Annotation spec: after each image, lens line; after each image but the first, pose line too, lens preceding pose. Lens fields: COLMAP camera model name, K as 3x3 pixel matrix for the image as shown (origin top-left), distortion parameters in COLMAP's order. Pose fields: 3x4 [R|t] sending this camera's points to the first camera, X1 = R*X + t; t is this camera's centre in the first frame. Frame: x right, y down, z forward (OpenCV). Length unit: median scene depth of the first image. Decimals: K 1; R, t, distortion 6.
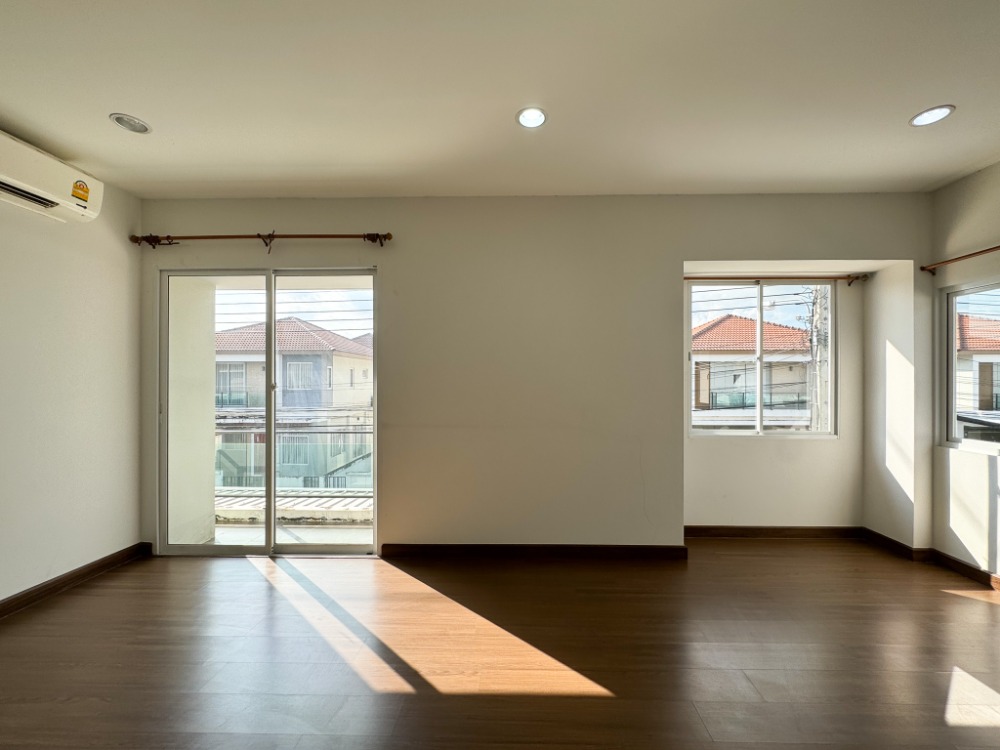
lens RADIAL K [[404.6, 0, 507.6], [0, 404.6, 379.7], [0, 0, 1]] dist [-0.005757, 0.000365]
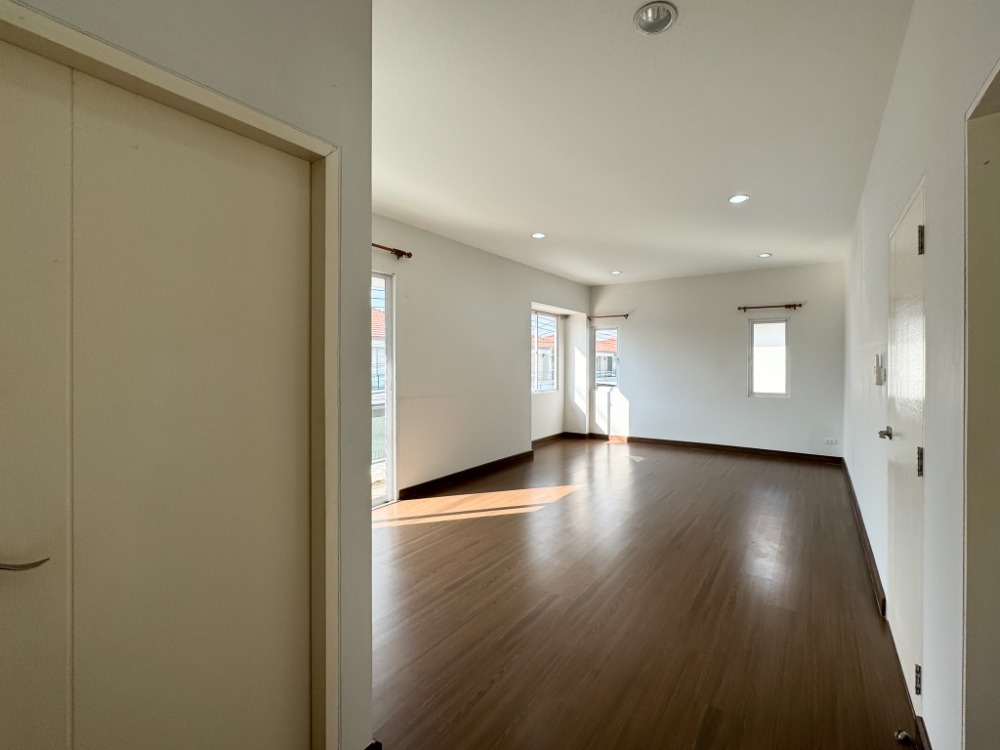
lens RADIAL K [[447.2, 0, 541.6], [0, 447.2, 371.9], [0, 0, 1]] dist [-0.013022, 0.000080]
pose [[0.504618, -0.015450, 0.863204, -1.374477], [-0.001659, 0.999821, 0.018865, -0.001523], [-0.863341, -0.010951, 0.504502, -0.113918]]
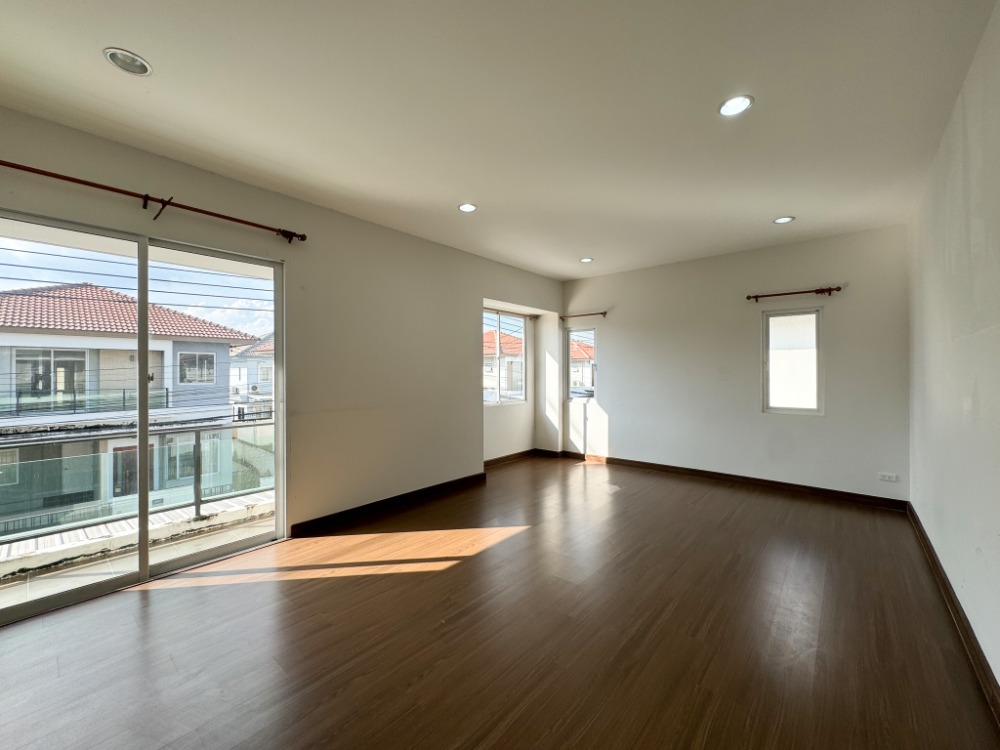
lens RADIAL K [[404.6, 0, 496.7], [0, 404.6, 373.1], [0, 0, 1]] dist [-0.005757, 0.000365]
pose [[0.638751, -0.002811, 0.769409, -0.768228], [0.001226, 0.999996, 0.002635, 0.006512], [-0.769413, -0.000740, 0.638751, -0.085595]]
